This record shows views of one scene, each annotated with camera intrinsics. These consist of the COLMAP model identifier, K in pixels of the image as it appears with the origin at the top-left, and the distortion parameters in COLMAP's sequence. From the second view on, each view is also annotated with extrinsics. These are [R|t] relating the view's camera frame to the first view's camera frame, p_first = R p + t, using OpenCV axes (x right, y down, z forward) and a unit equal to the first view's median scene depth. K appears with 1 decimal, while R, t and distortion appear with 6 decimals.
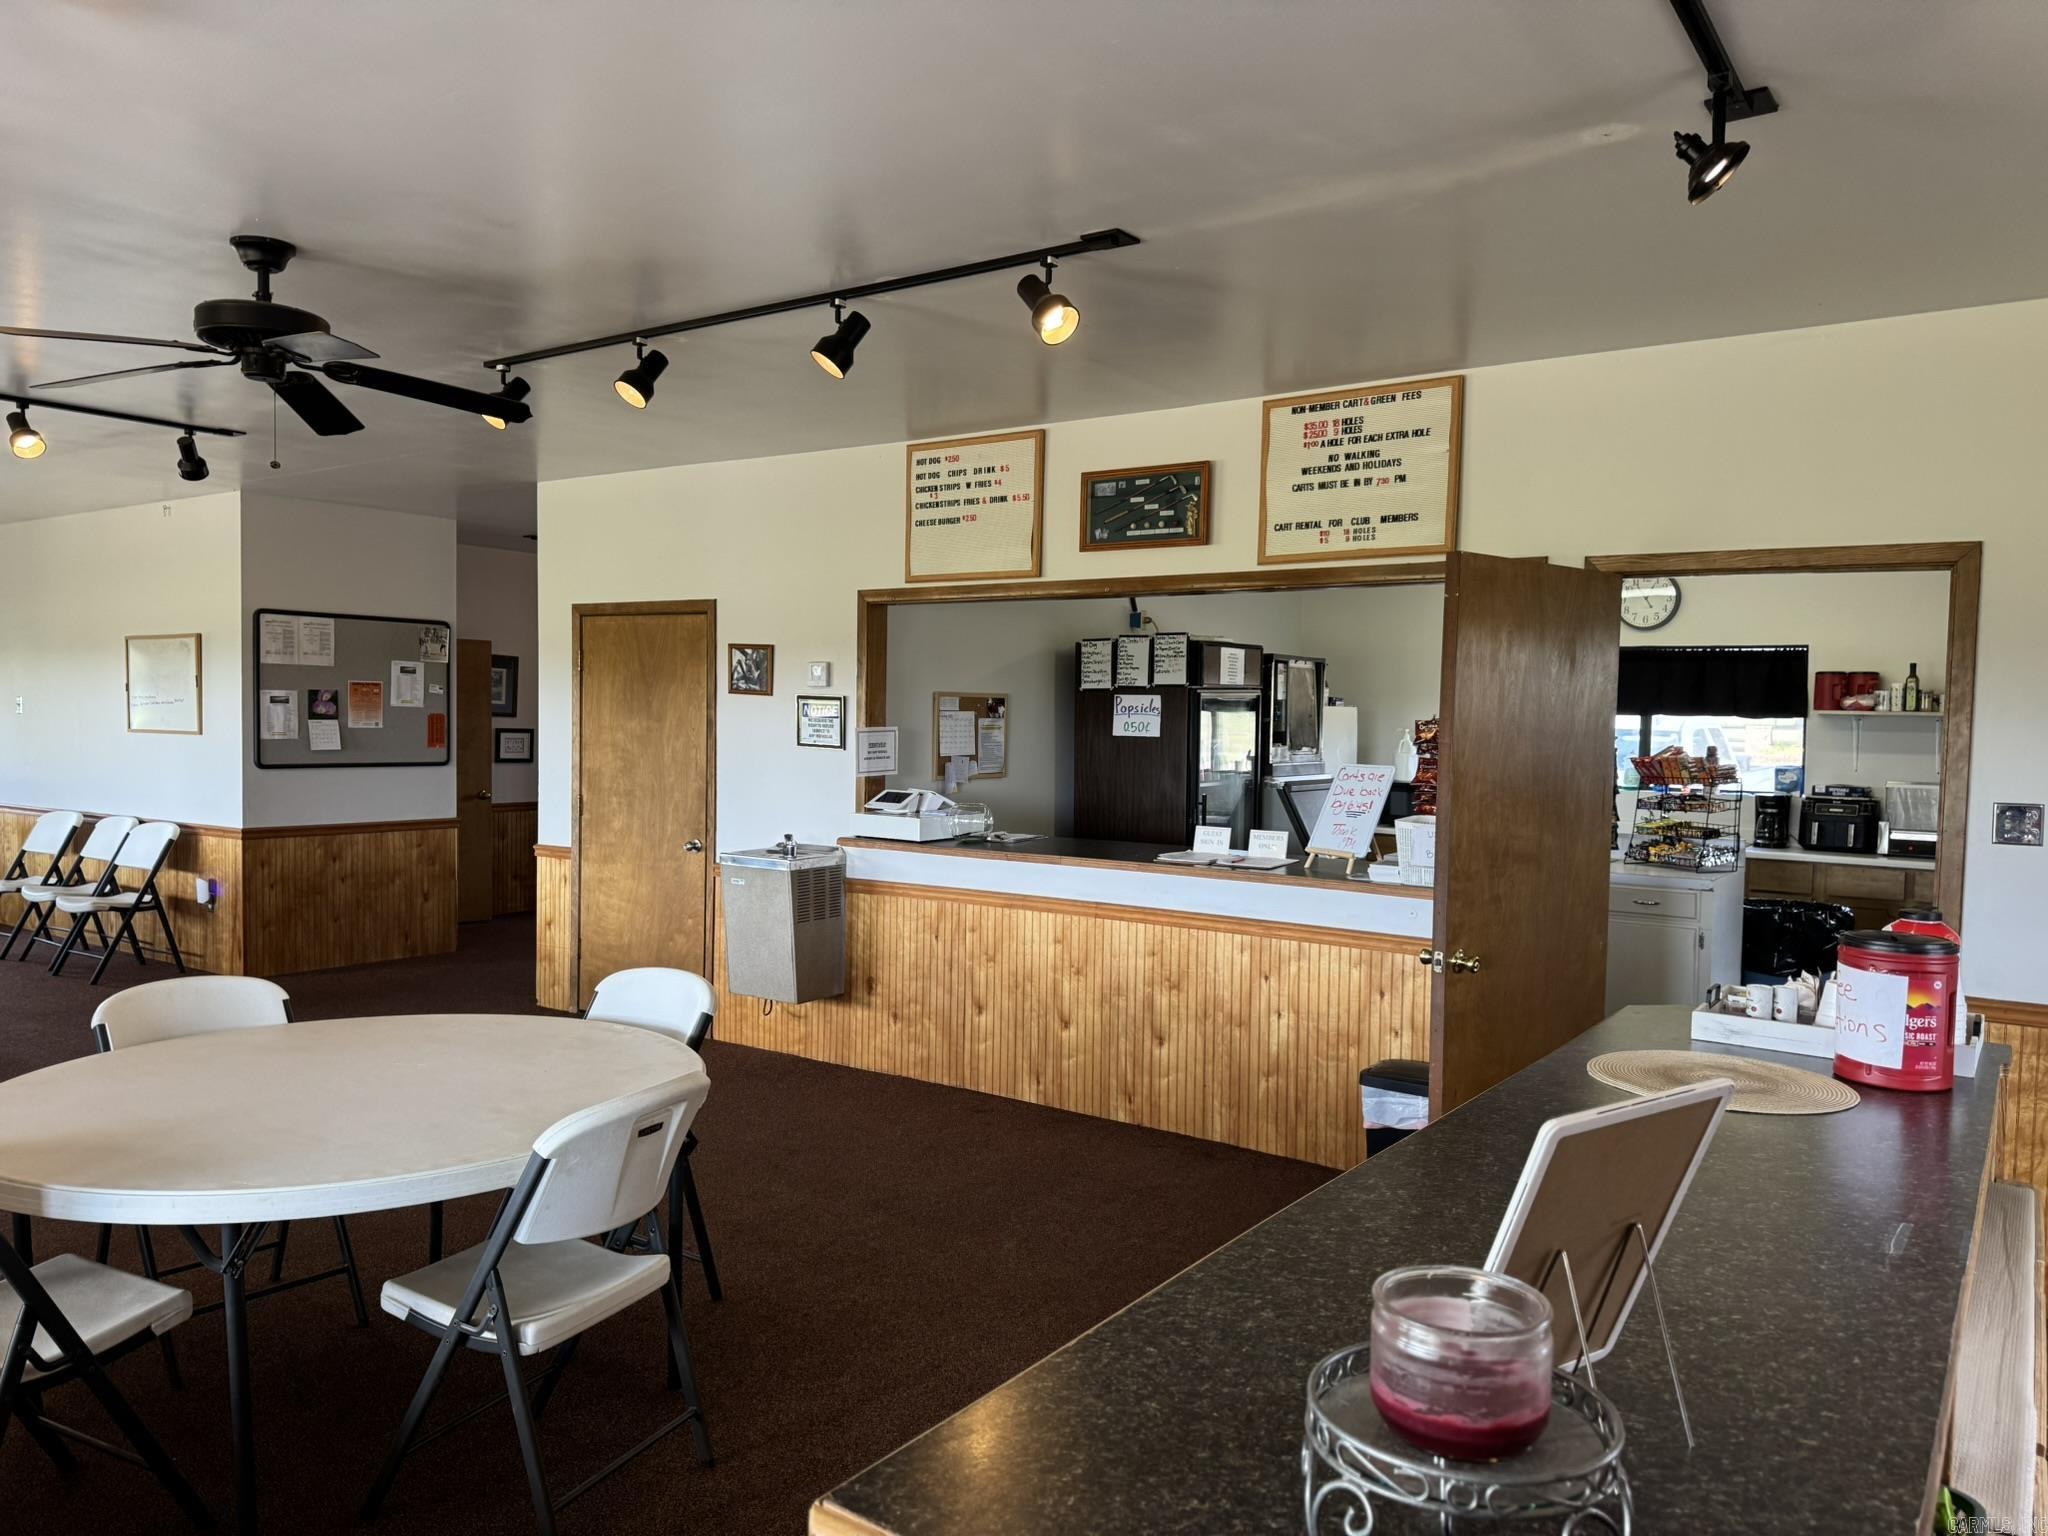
lens RADIAL K [[1431.6, 0, 1021.9], [0, 1431.6, 784.4], [0, 0, 1]] dist [0.085650, -0.107594]
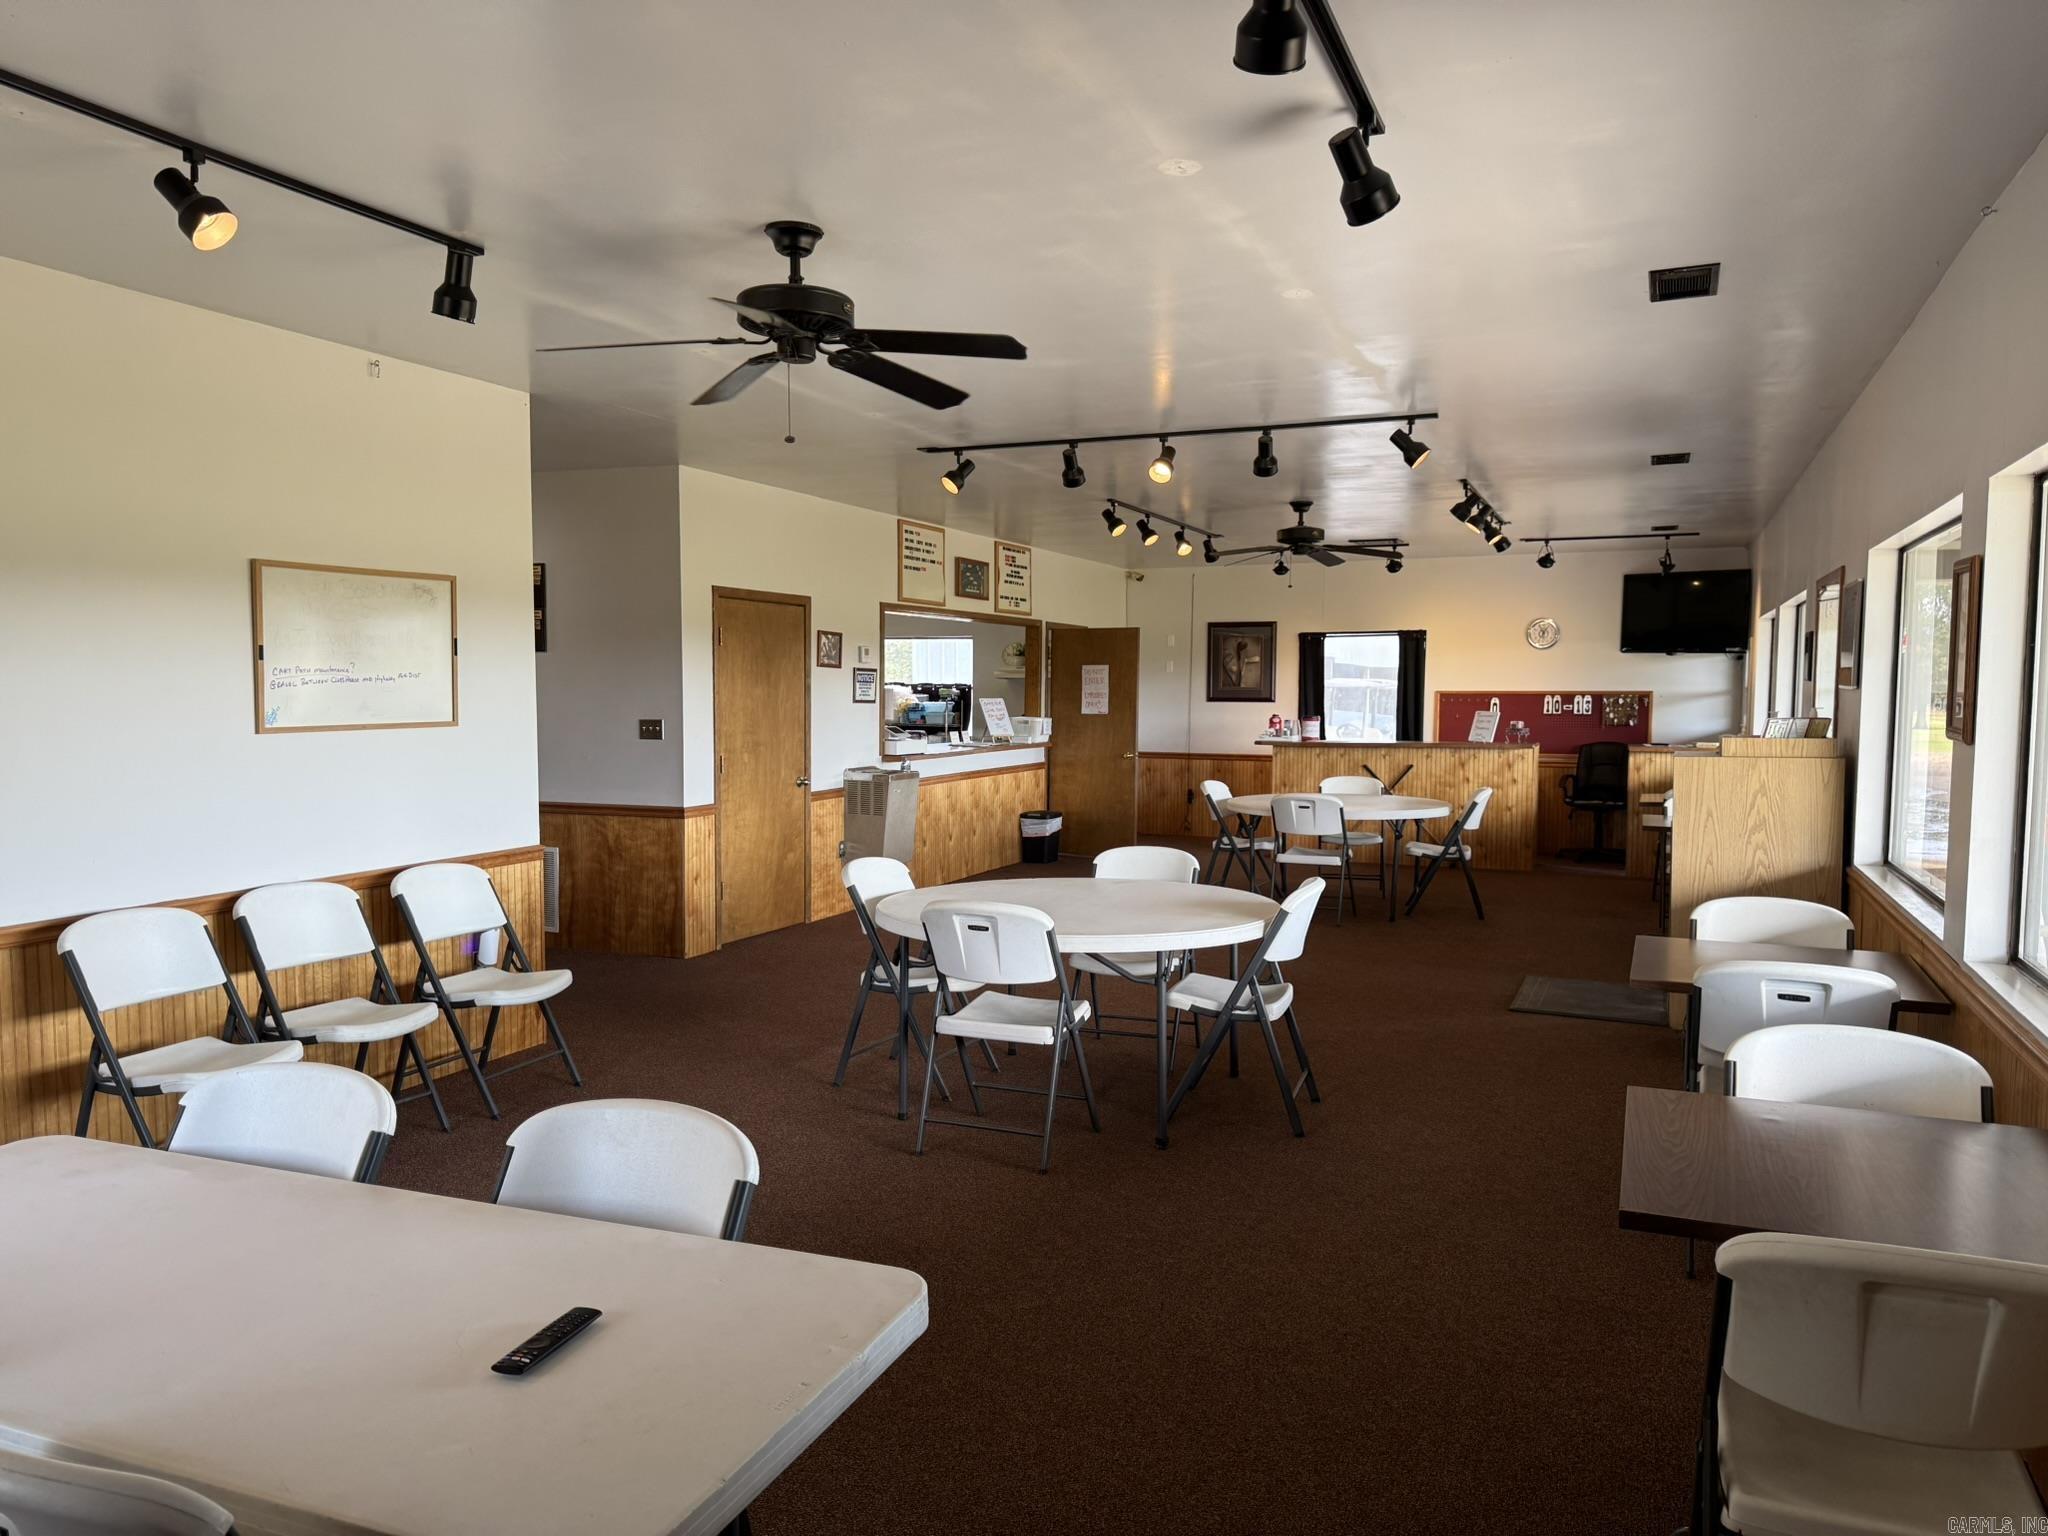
lens RADIAL K [[1431.6, 0, 1018.1], [0, 1431.6, 773.5], [0, 0, 1]] dist [0.085650, -0.107594]
pose [[-0.197965, -0.080509, 0.976897, -1.599183], [0.040854, 0.995078, 0.090286, -0.078146], [-0.979357, 0.057783, -0.193701, 1.092462]]
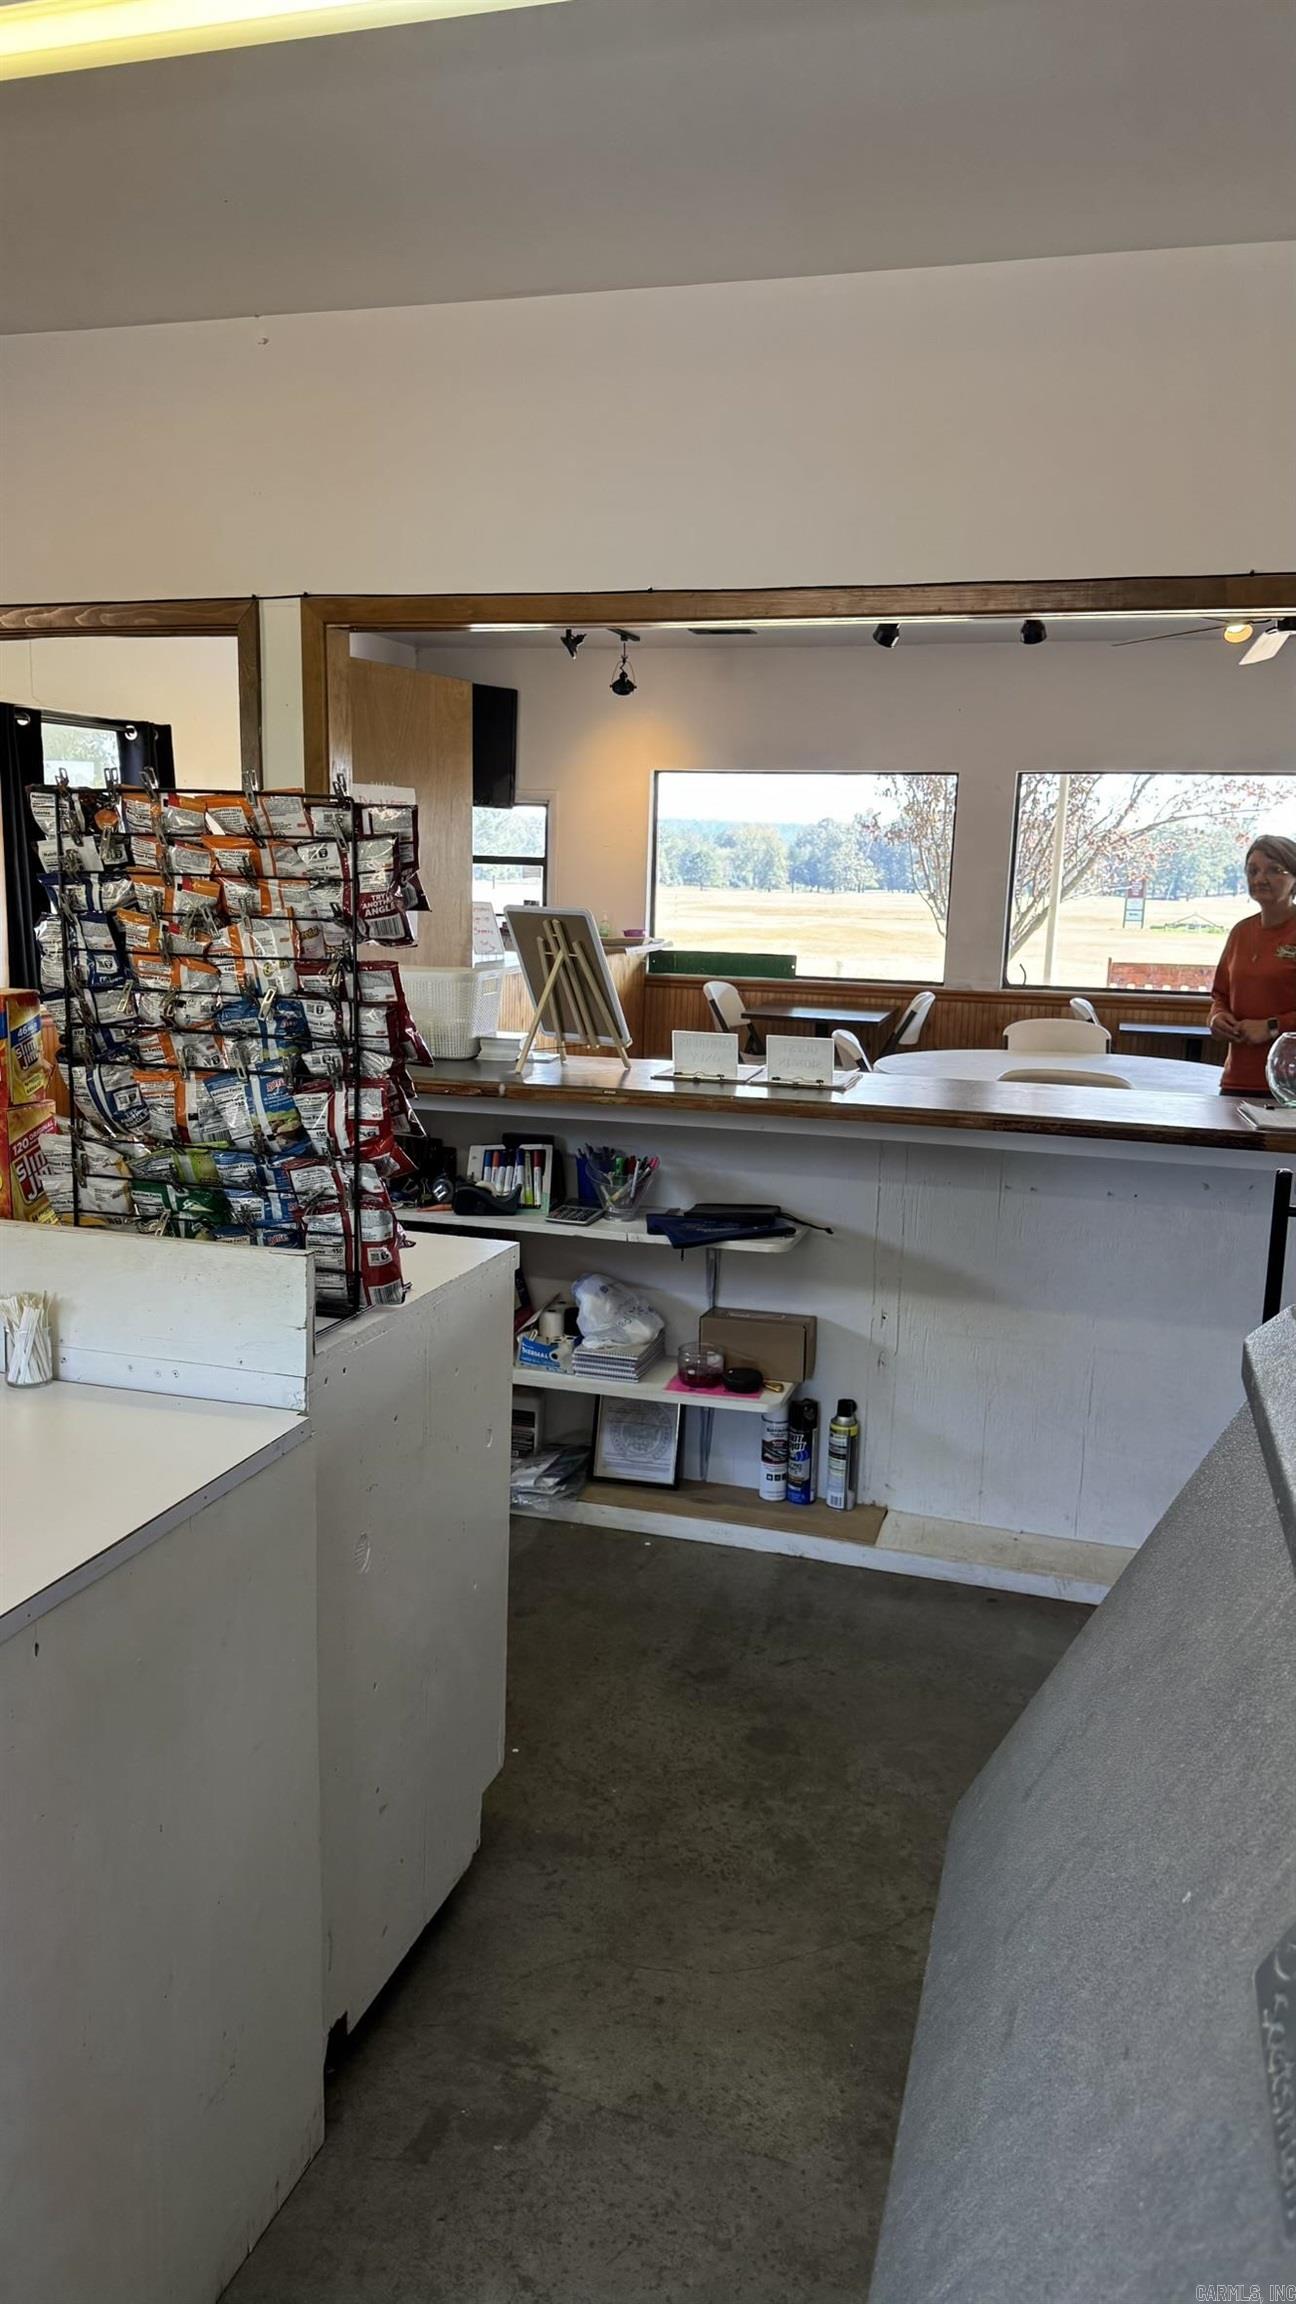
lens RADIAL K [[1615.9, 0, 651.8], [0, 1615.9, 1150.3], [0, 0, 1]] dist [0.092205, -0.118981]
pose [[-0.946085, 0.013994, -0.323617, 0.333562], [-0.058990, 0.974916, 0.214612, -0.049957], [0.318503, 0.222132, -0.921528, 1.311785]]
